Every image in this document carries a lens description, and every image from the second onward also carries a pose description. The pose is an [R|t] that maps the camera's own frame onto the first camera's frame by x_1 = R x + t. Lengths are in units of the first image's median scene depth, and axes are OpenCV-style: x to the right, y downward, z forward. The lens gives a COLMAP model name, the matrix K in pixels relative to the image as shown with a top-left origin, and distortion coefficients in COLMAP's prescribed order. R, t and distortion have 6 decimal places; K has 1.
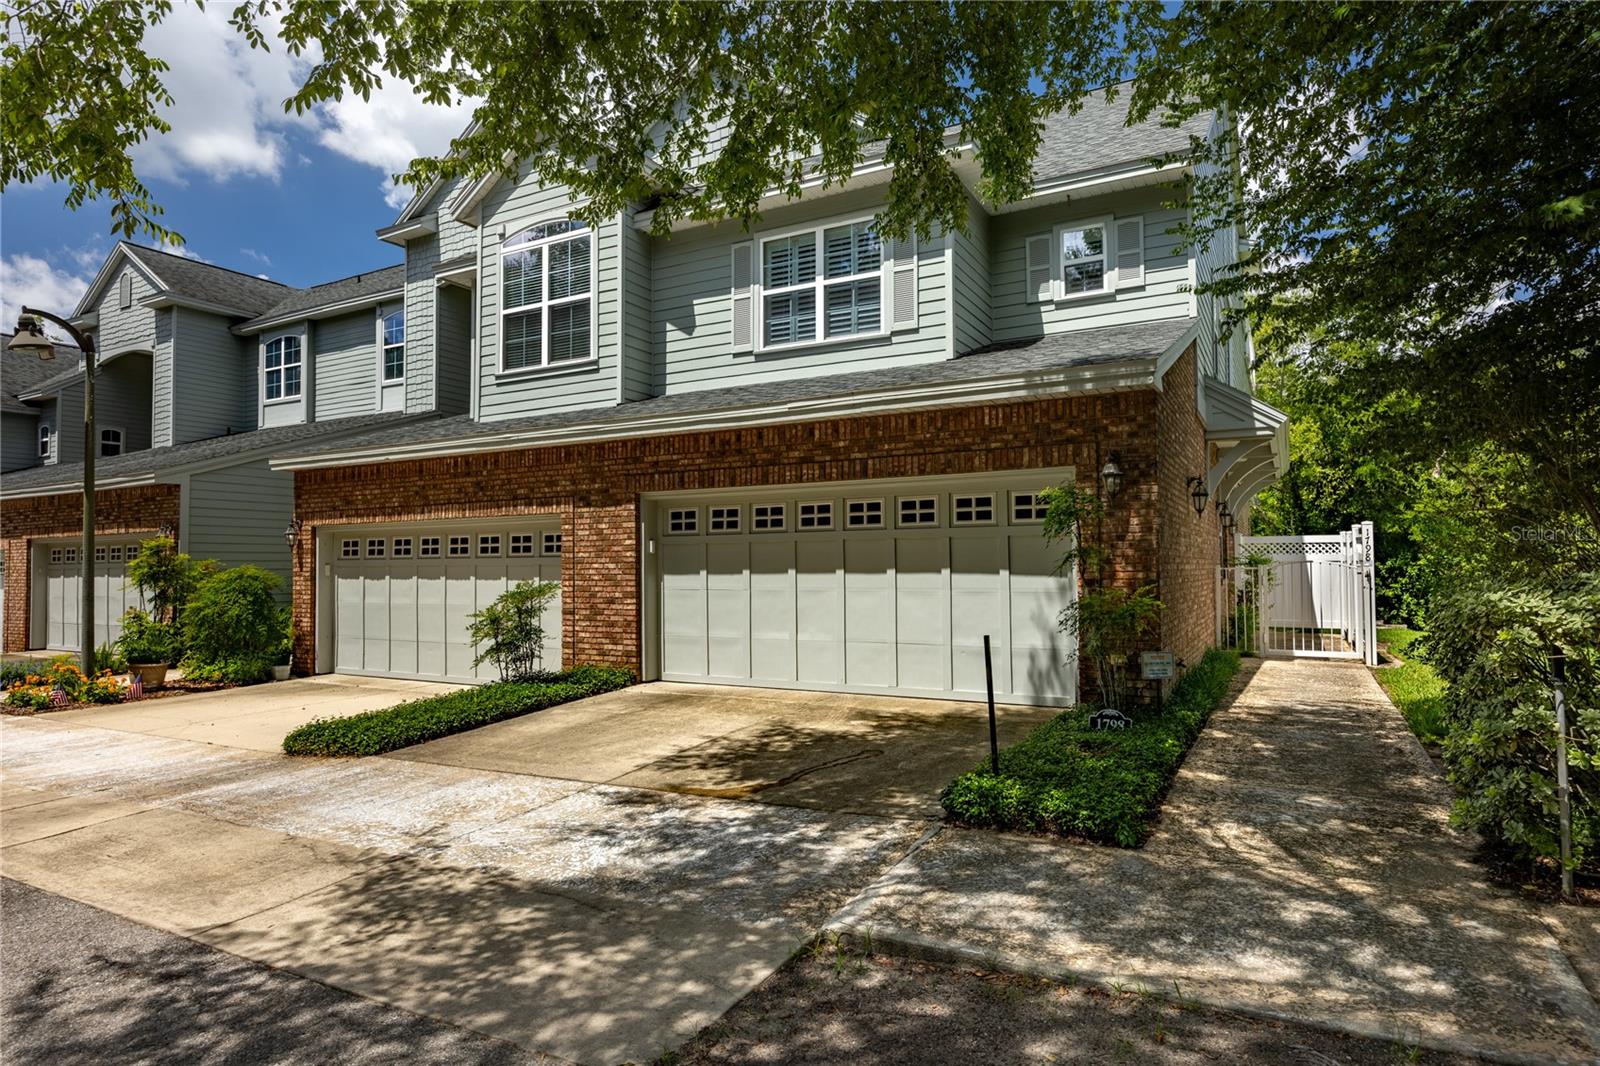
lens RADIAL K [[882.4, 0, 800.0], [0, 882.4, 533.0], [0, 0, 1]] dist [0.002403, -0.000646]
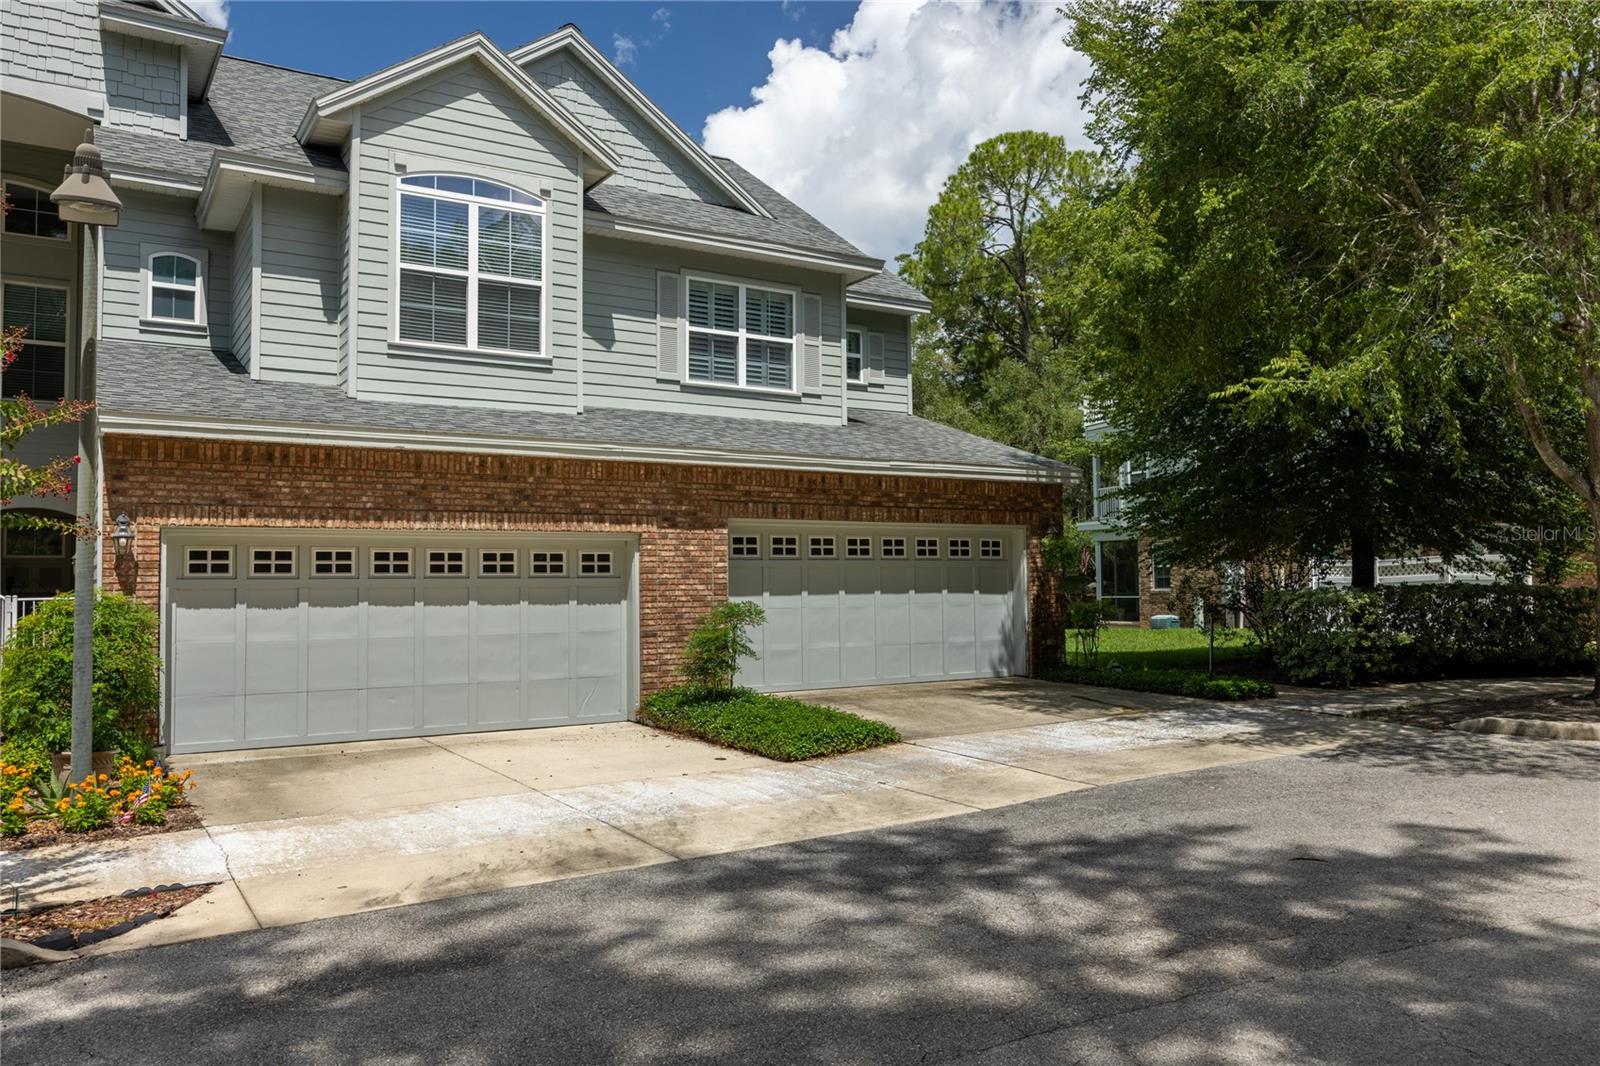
lens RADIAL K [[1169.1, 0, 787.0], [0, 1169.1, 533.4], [0, 0, 1]] dist [-0.009948, -0.000526]
pose [[0.495357, 0.041056, 0.867719, -1.328245], [-0.028002, 0.999118, -0.031288, 0.014263], [-0.868238, -0.008800, 0.496070, 0.232805]]
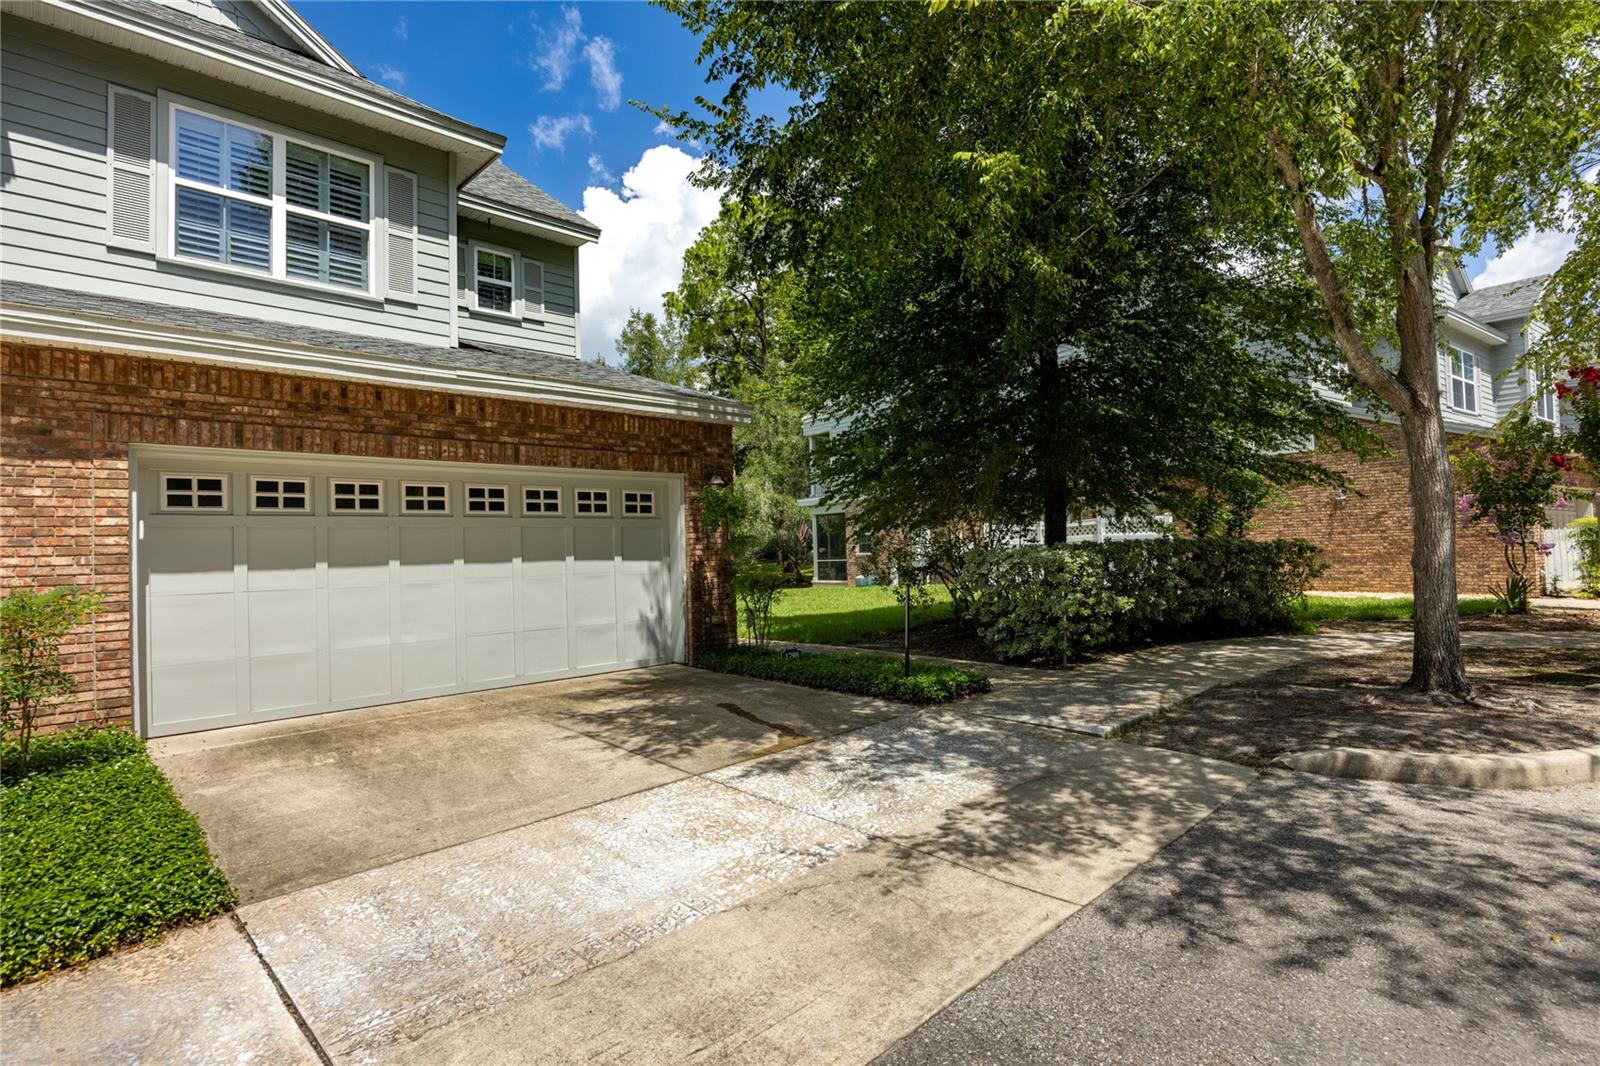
lens RADIAL K [[803.7, 0, 796.9], [0, 803.7, 535.3], [0, 0, 1]] dist [-0.002721, -0.001063]
pose [[0.295677, 0.017992, 0.955118, -0.569881], [-0.010365, 0.999824, -0.015626, 0.023226], [-0.955232, -0.005280, 0.295812, 0.367110]]
